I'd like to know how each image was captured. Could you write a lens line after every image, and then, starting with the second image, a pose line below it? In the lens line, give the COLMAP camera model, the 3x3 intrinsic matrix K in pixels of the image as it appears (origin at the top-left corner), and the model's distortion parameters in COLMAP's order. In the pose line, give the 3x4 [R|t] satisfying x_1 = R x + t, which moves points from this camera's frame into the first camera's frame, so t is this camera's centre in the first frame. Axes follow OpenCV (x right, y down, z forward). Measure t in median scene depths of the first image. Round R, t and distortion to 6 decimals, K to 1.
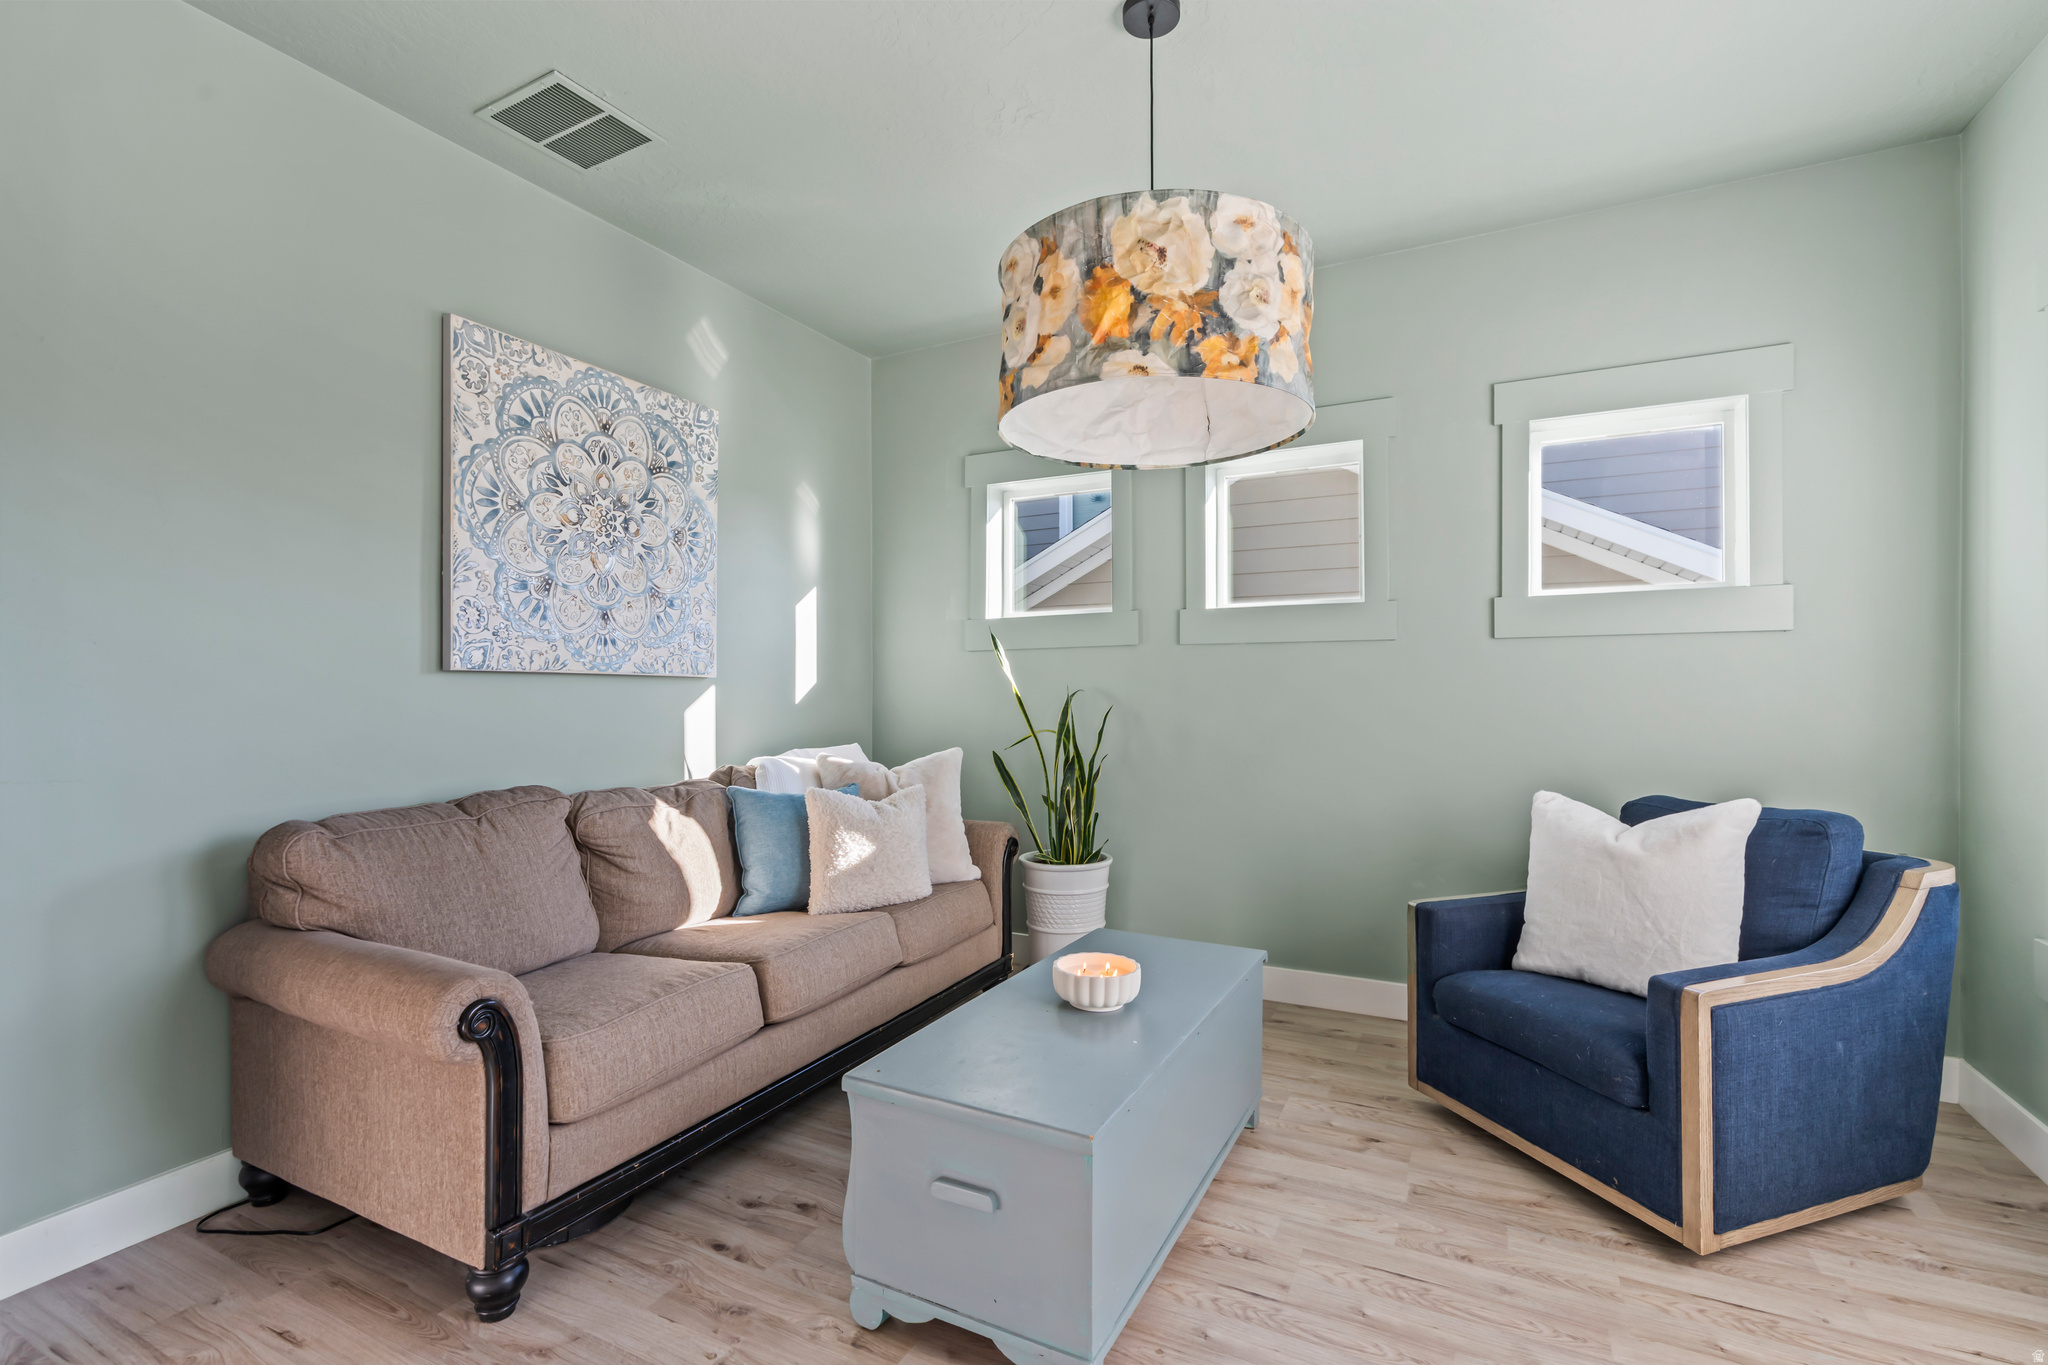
lens RADIAL K [[936.9, 0, 1013.4], [0, 936.9, 696.5], [0, 0, 1]] dist [-0.003462, 0.000429]
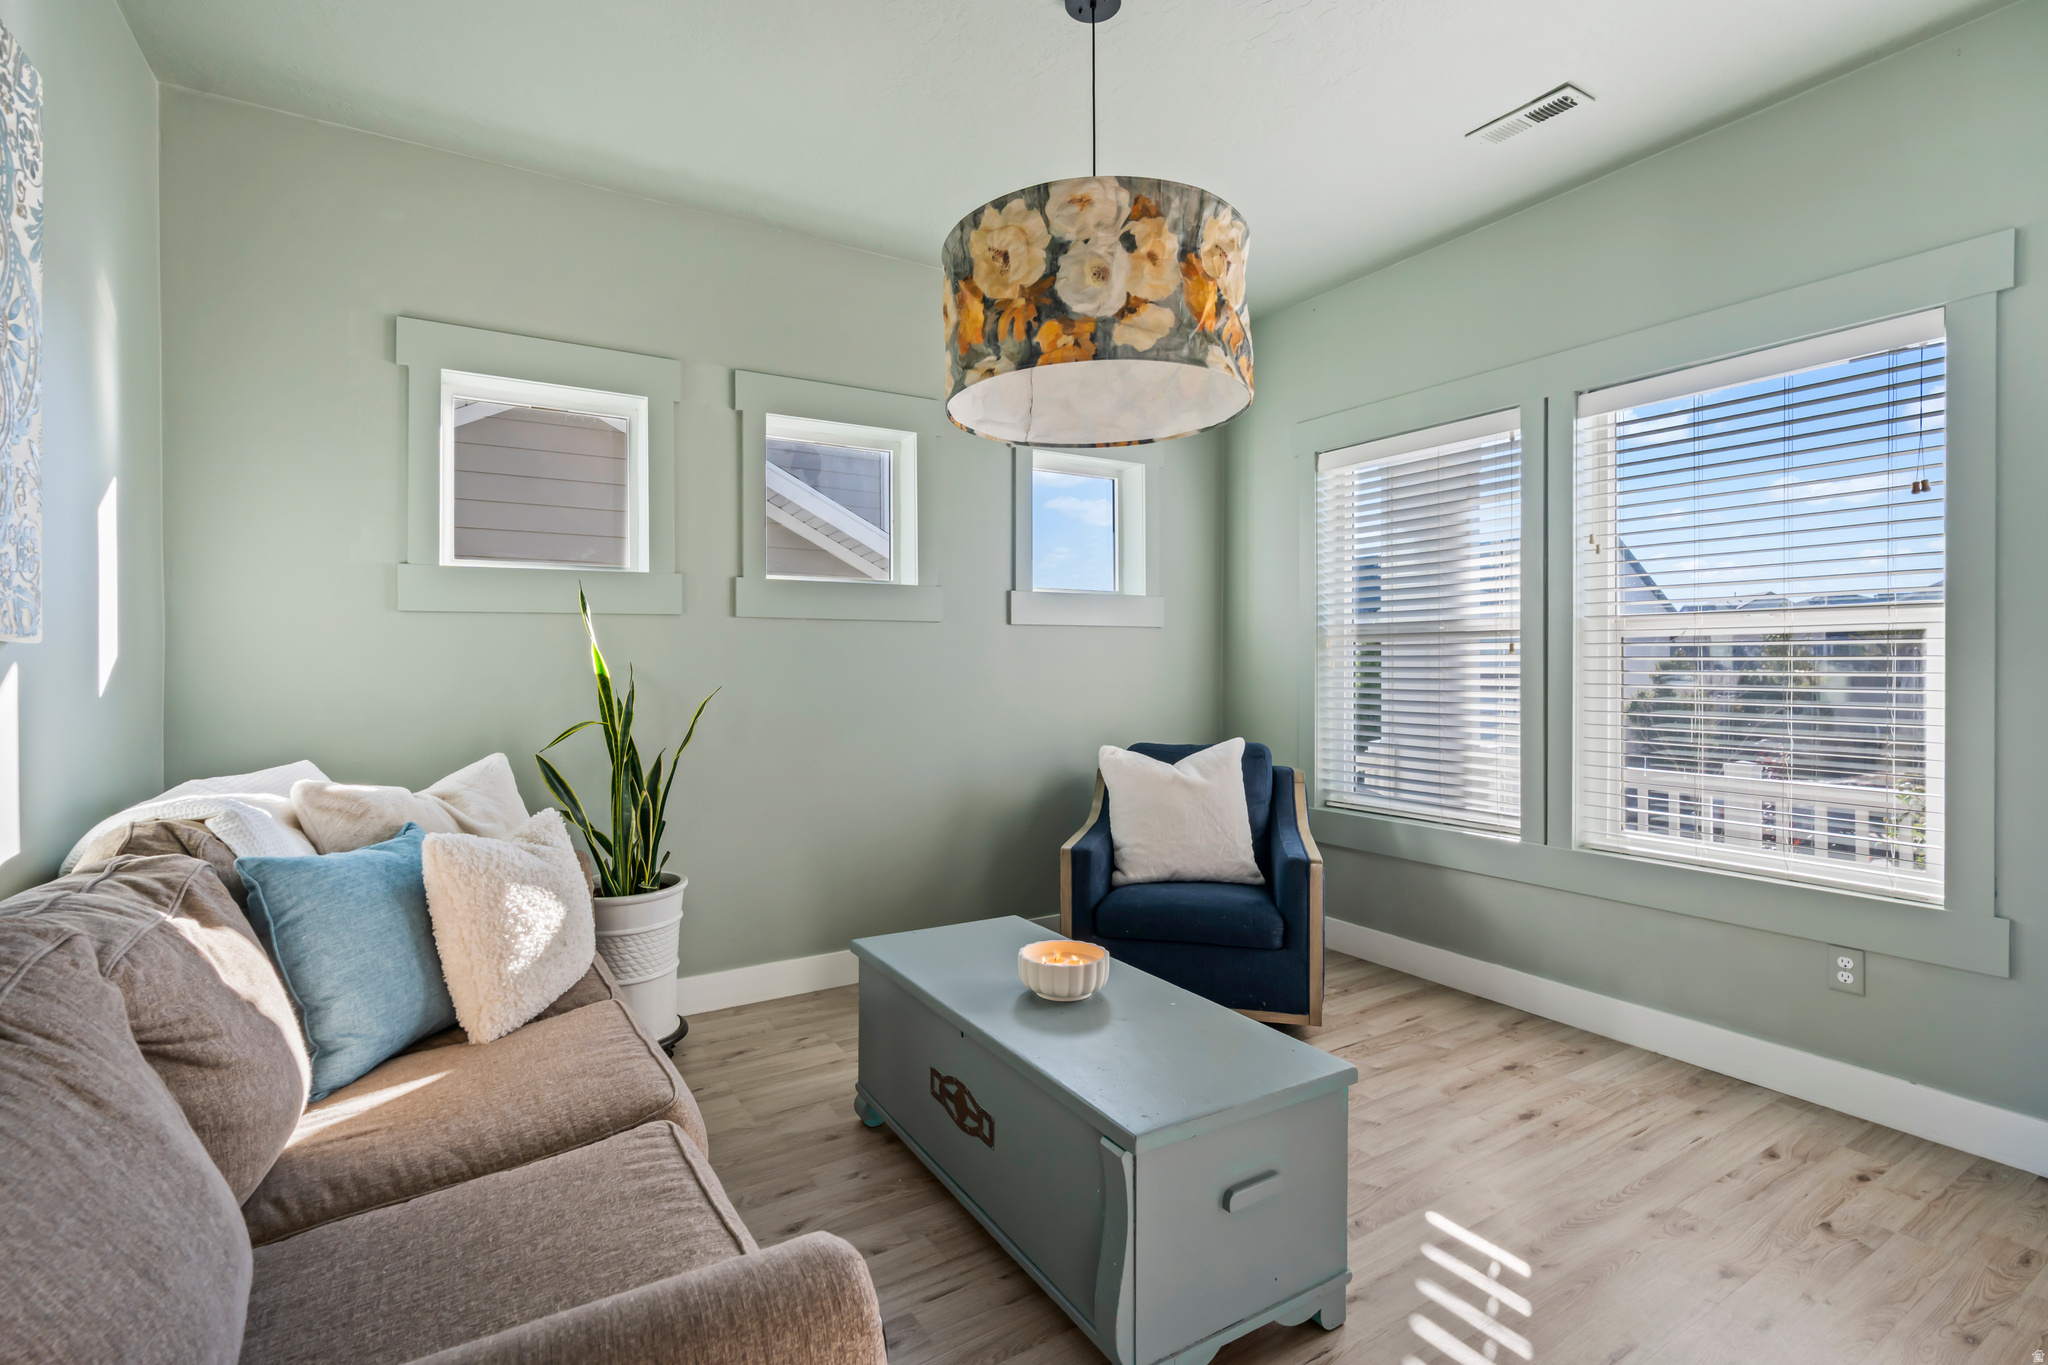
lens RADIAL K [[947.2, 0, 1024.0], [0, 947.2, 682.5], [0, 0, 1]] dist [-0.030673, 0.019745]
pose [[0.512923, -0.015400, 0.858297, -0.846507], [0.007948, 0.999881, 0.013190, -0.006220], [-0.858398, 0.000056, 0.512984, 0.598136]]
